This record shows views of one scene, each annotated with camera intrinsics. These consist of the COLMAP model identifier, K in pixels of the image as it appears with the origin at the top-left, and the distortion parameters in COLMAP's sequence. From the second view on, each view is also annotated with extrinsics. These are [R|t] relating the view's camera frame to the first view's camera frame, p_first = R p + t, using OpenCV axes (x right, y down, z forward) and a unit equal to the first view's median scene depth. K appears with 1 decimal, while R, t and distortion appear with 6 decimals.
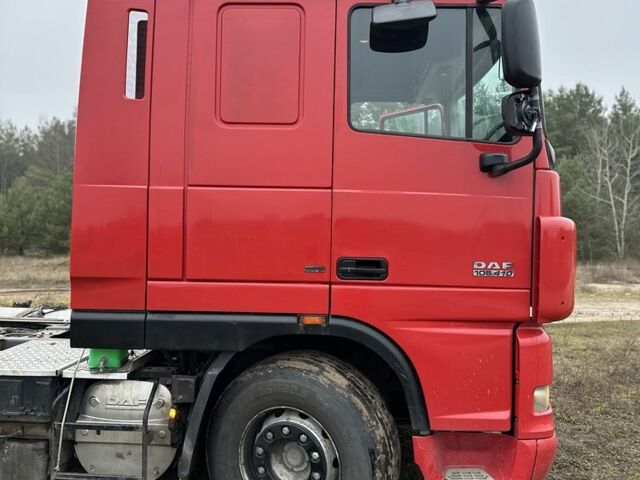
lens RADIAL K [[544.3, 0, 320.0], [0, 544.3, 240.0], [0, 0, 1]] dist [0.057916, -0.000743]
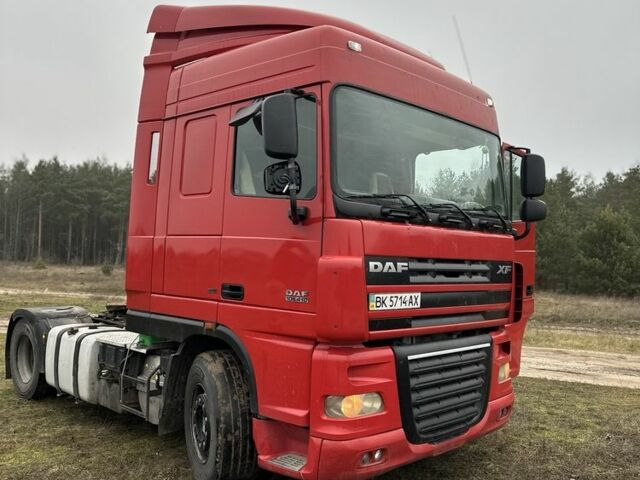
lens RADIAL K [[544.3, 0, 320.0], [0, 544.3, 240.0], [0, 0, 1]] dist [0.057916, -0.000743]
pose [[0.781729, -0.013157, -0.623479, 1.139170], [-0.028396, 0.997989, -0.056664, -0.007494], [0.622971, 0.062001, 0.779784, 0.027166]]
